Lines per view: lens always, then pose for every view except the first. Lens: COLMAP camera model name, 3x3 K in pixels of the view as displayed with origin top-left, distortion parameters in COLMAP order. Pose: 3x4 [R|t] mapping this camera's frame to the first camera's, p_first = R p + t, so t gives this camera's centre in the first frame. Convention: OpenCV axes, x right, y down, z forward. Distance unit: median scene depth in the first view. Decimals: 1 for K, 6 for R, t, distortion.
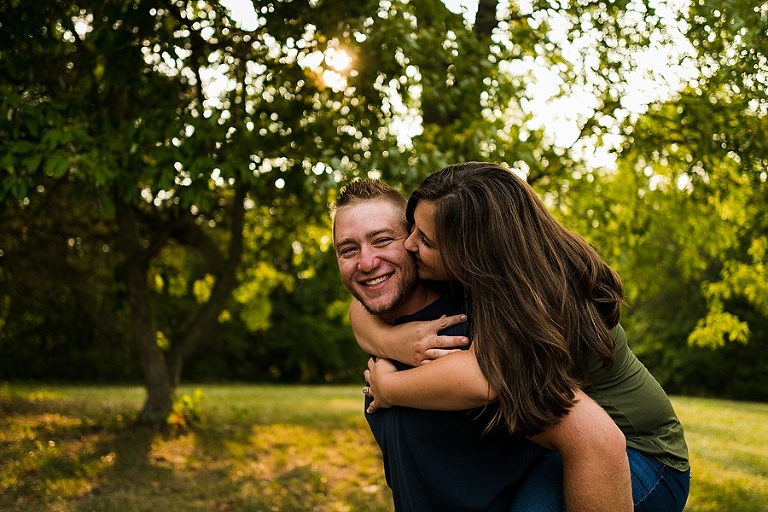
lens RADIAL K [[724.2, 0, 385.6], [0, 724.2, 266.0], [0, 0, 1]] dist [0.008312, 0.000000]
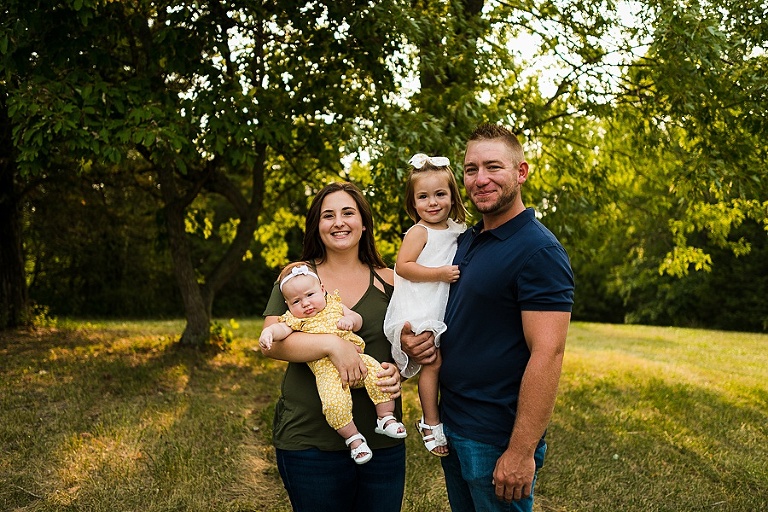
lens RADIAL K [[713.2, 0, 385.2], [0, 713.2, 254.5], [0, 0, 1]] dist [-0.006203, 0.000000]
pose [[0.999885, -0.011483, -0.009953, 0.002048], [0.012128, 0.997651, 0.067423, -0.002848], [0.009155, -0.067536, 0.997675, -0.129594]]
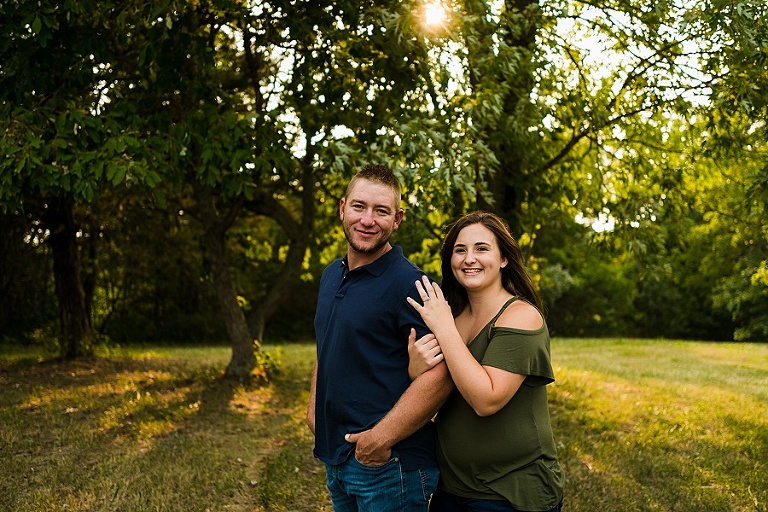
lens RADIAL K [[724.2, 0, 382.5], [0, 724.2, 250.7], [0, 0, 1]] dist [0.008312, 0.000000]
pose [[0.989522, -0.042250, -0.138066, 0.058648], [0.047365, 0.998300, 0.033977, -0.003769], [0.136395, -0.040160, 0.989840, -0.063030]]
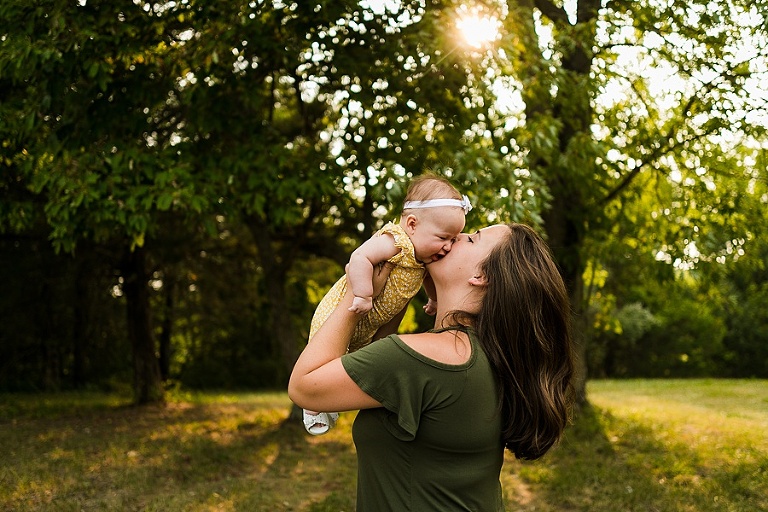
lens RADIAL K [[724.2, 0, 384.3], [0, 724.2, 254.7], [0, 0, 1]] dist [0.008312, 0.000000]
pose [[0.968861, -0.079526, -0.234487, 0.080204], [0.075097, 0.996789, -0.027771, 0.005303], [0.235942, 0.009297, 0.971723, -0.046581]]
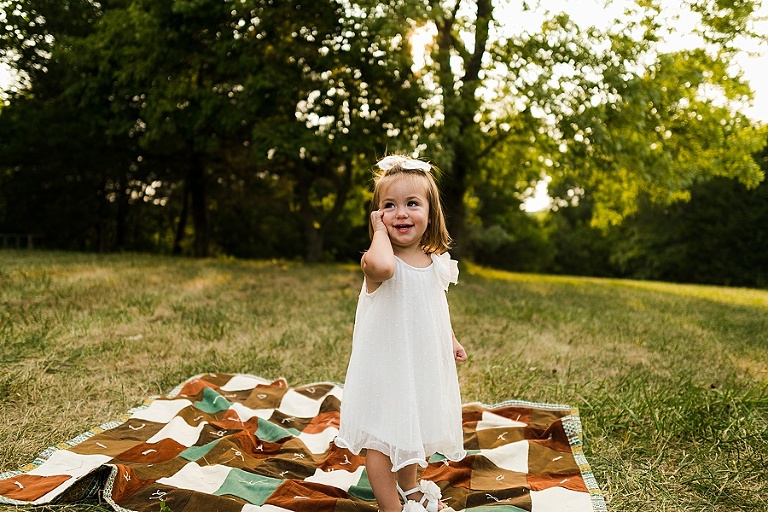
lens RADIAL K [[586.3, 0, 372.4], [0, 586.3, 250.6], [0, 0, 1]] dist [-0.013097, -0.010252]
pose [[0.992079, 0.003029, -0.125580, 0.059979], [0.008184, 0.996027, 0.088676, 0.037381], [0.125350, -0.089002, 0.988112, -0.649608]]
